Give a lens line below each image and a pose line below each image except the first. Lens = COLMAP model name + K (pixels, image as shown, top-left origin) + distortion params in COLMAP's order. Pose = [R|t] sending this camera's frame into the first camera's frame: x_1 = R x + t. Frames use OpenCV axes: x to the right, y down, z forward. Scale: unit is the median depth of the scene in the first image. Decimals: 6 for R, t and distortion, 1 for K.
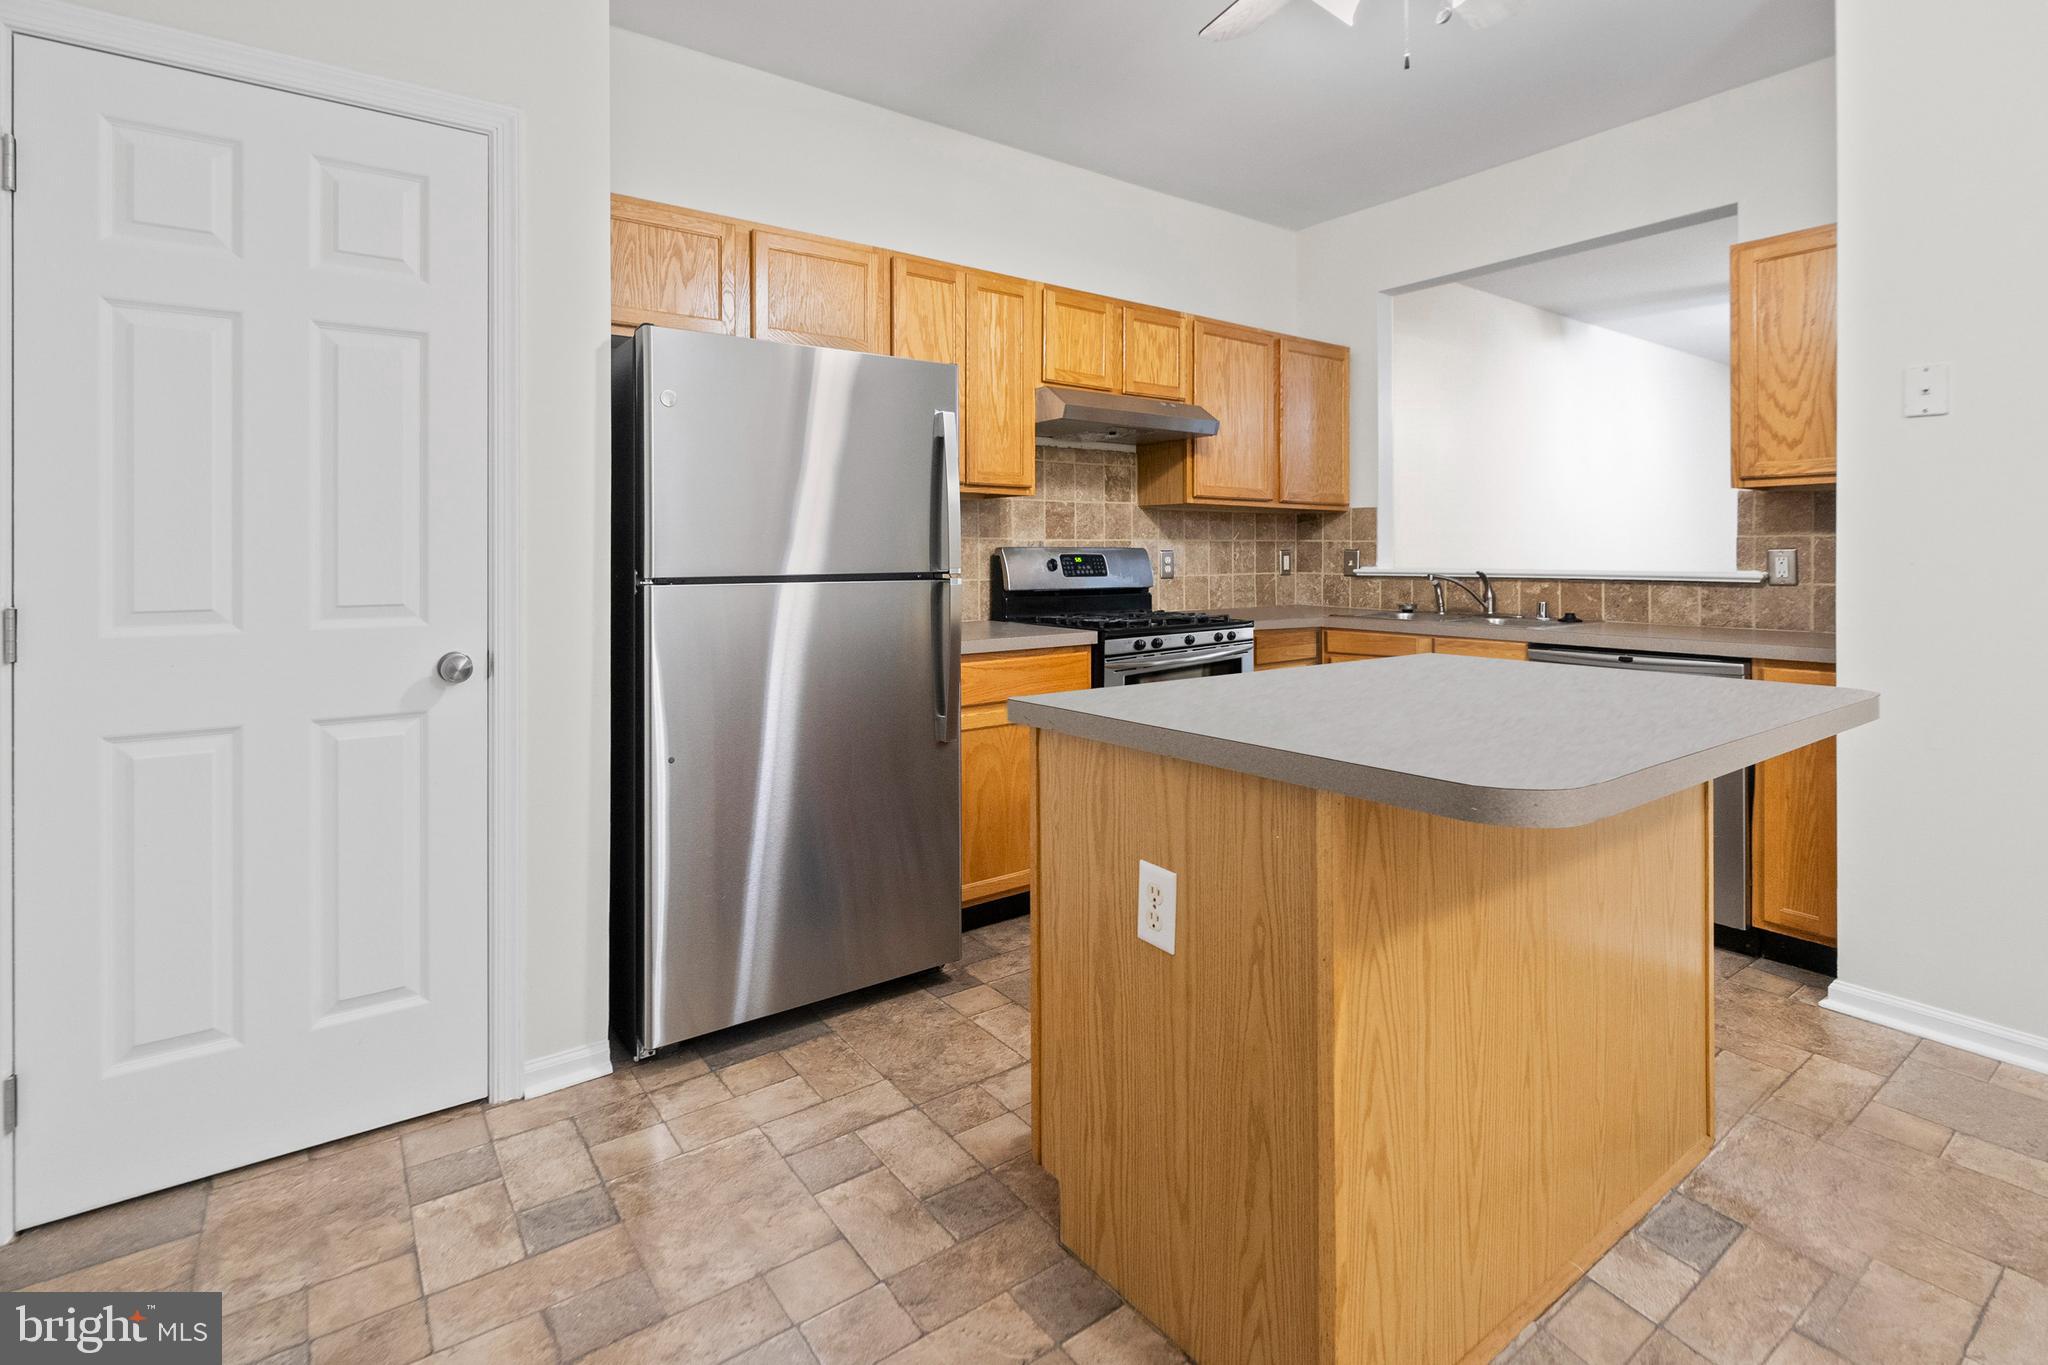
lens RADIAL K [[967.9, 0, 1025.3], [0, 967.9, 551.5], [0, 0, 1]] dist [0.001055, -0.000337]
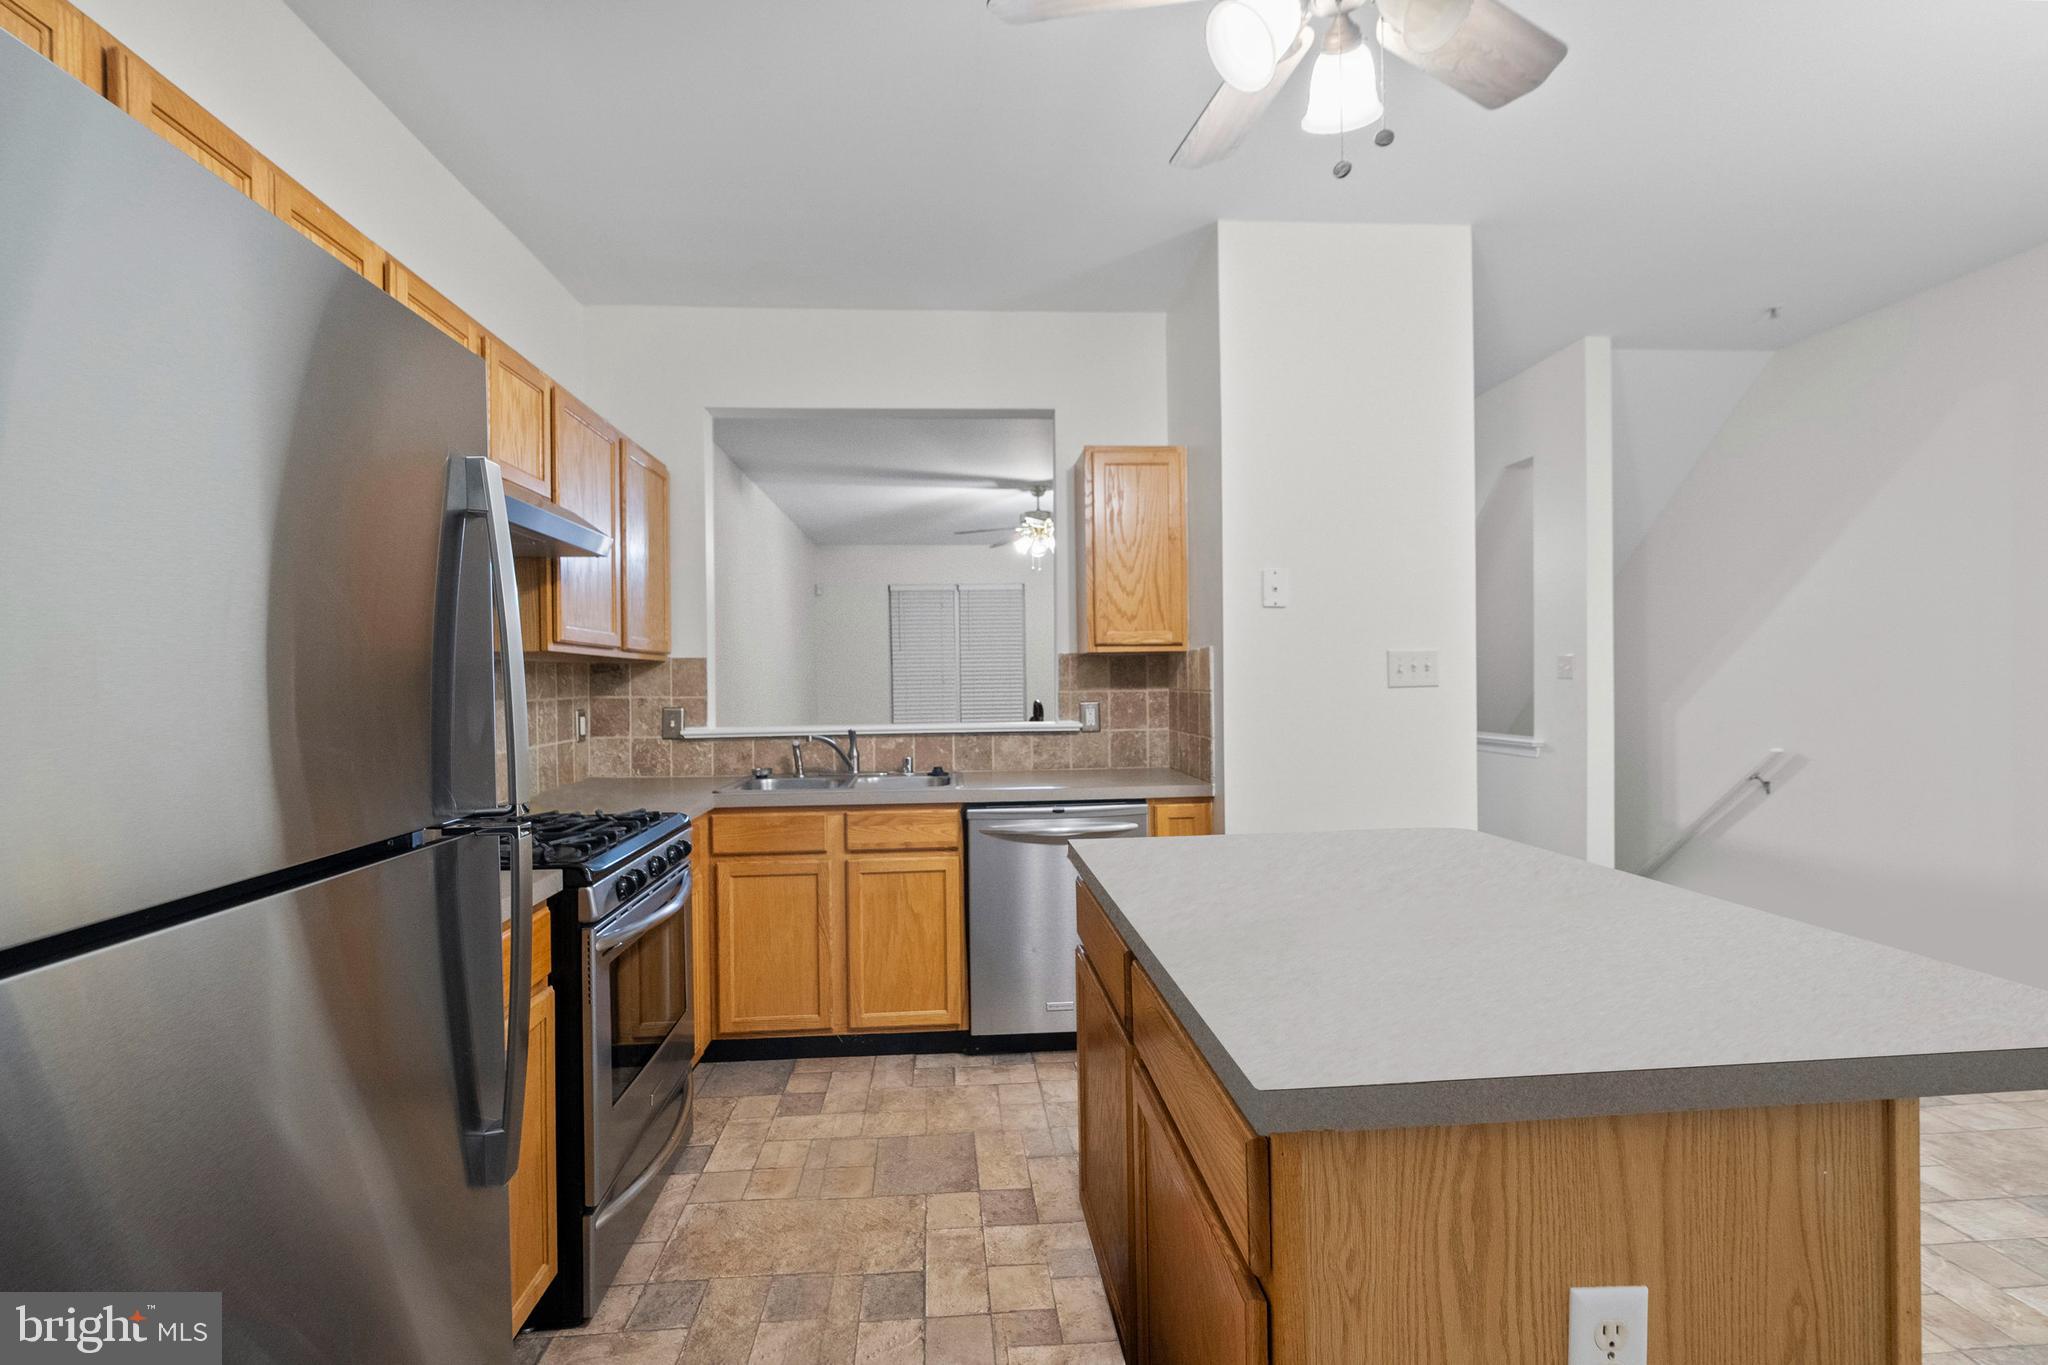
lens RADIAL K [[934.6, 0, 1016.1], [0, 934.6, 679.9], [0, 0, 1]] dist [0.000956, 0.001080]
pose [[0.534006, -0.008110, 0.845442, -0.234787], [0.011356, 0.999933, 0.002419, -0.030706], [-0.845405, 0.008309, 0.534062, 0.403084]]
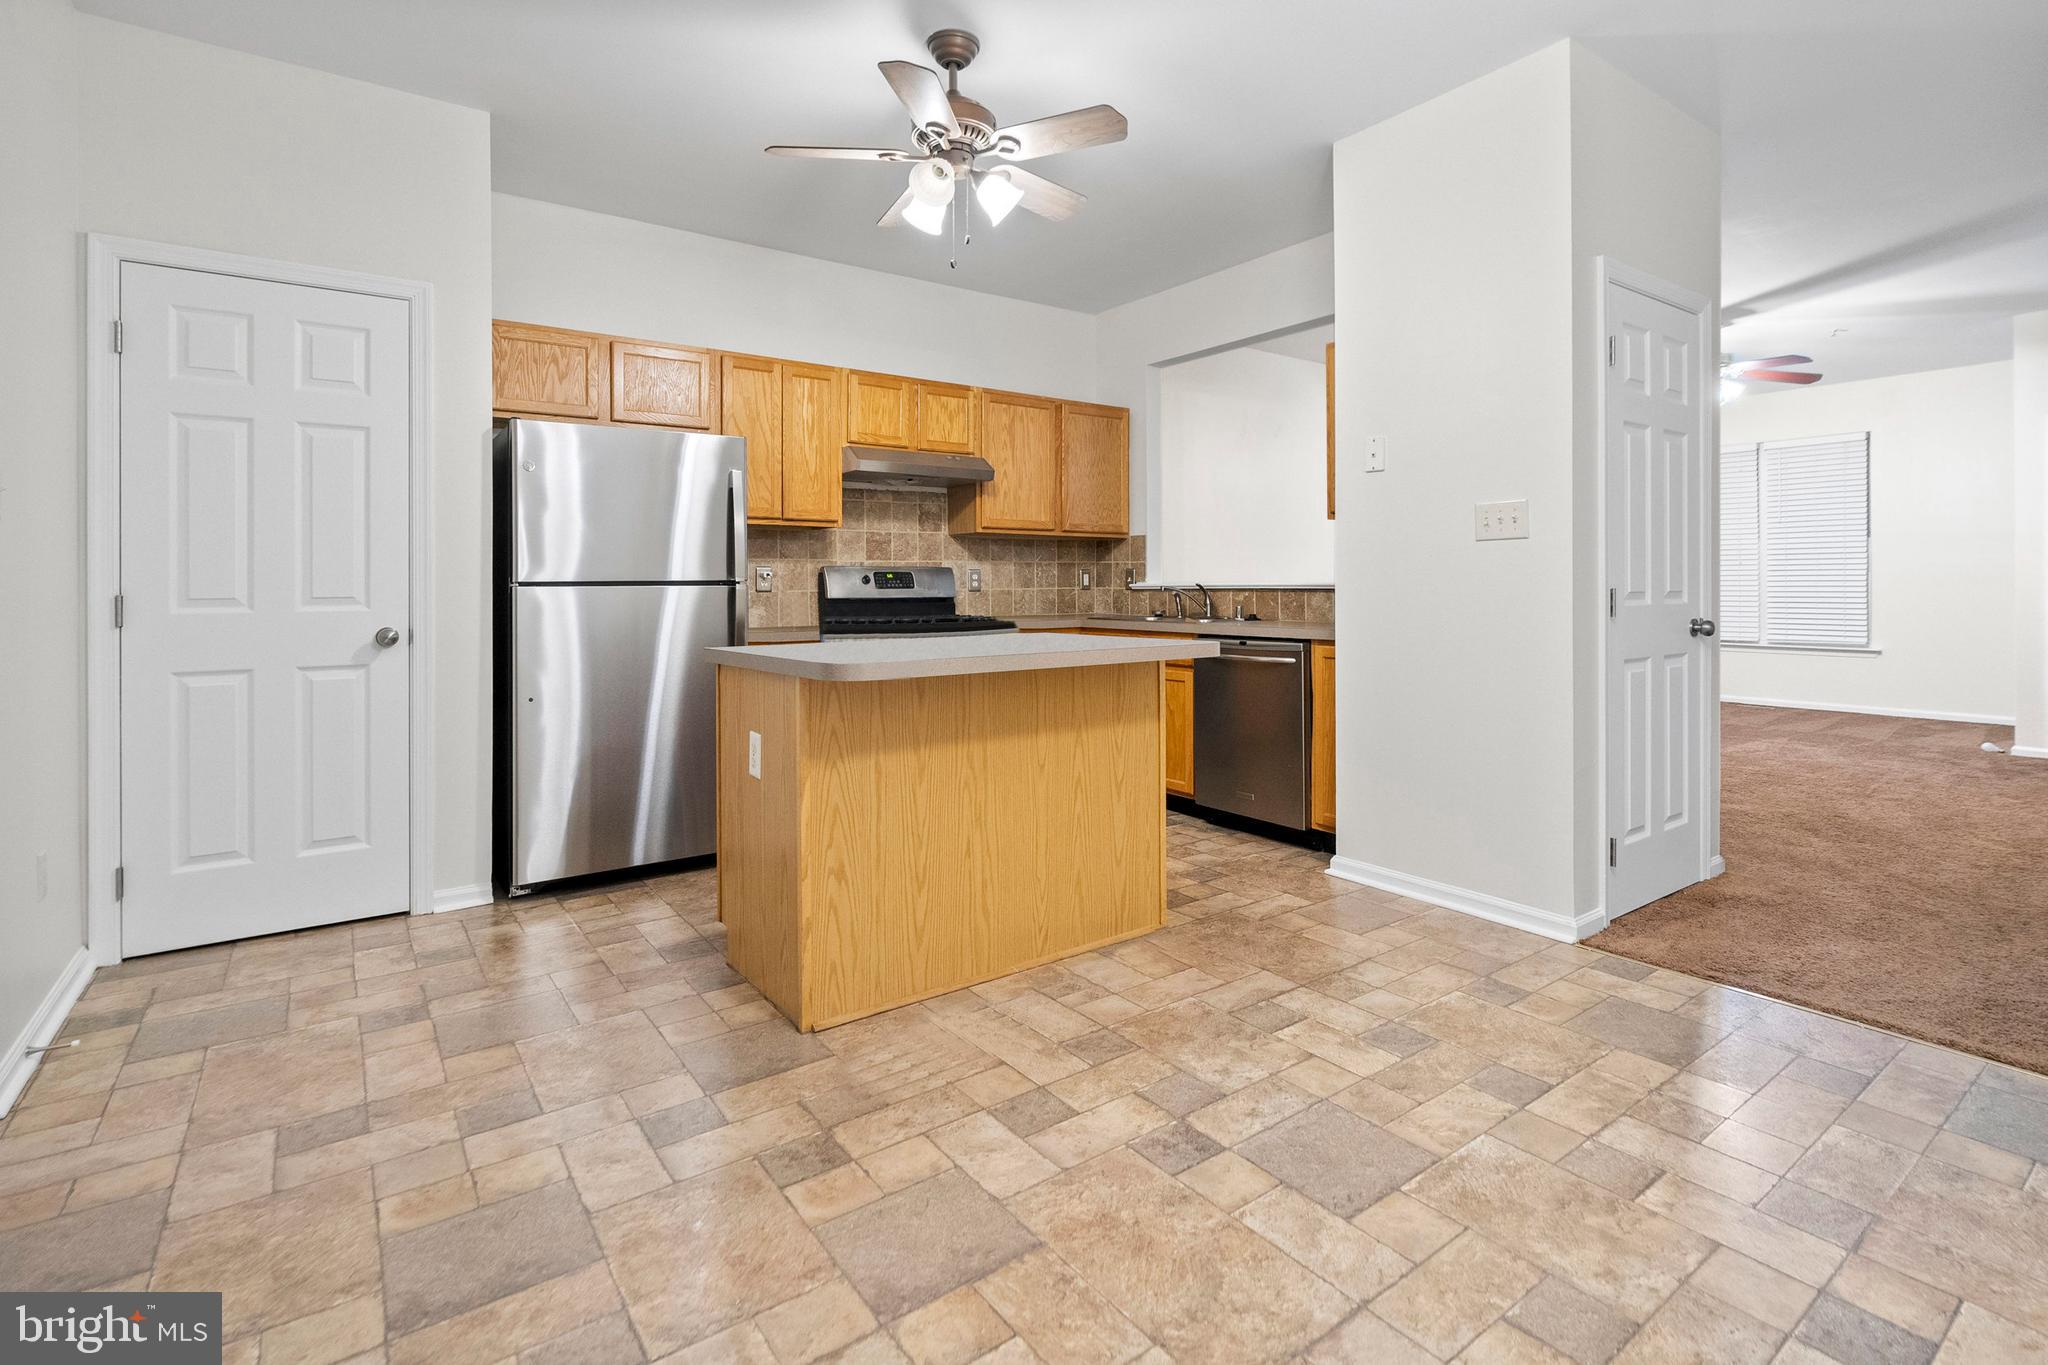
lens RADIAL K [[960.5, 0, 1023.7], [0, 960.5, 578.8], [0, 0, 1]] dist [0.000440, 0.000736]
pose [[0.999957, -0.003700, -0.008502, 0.263686], [0.003674, 0.999988, -0.003122, 0.018349], [0.008513, 0.003090, 0.999959, -0.319262]]
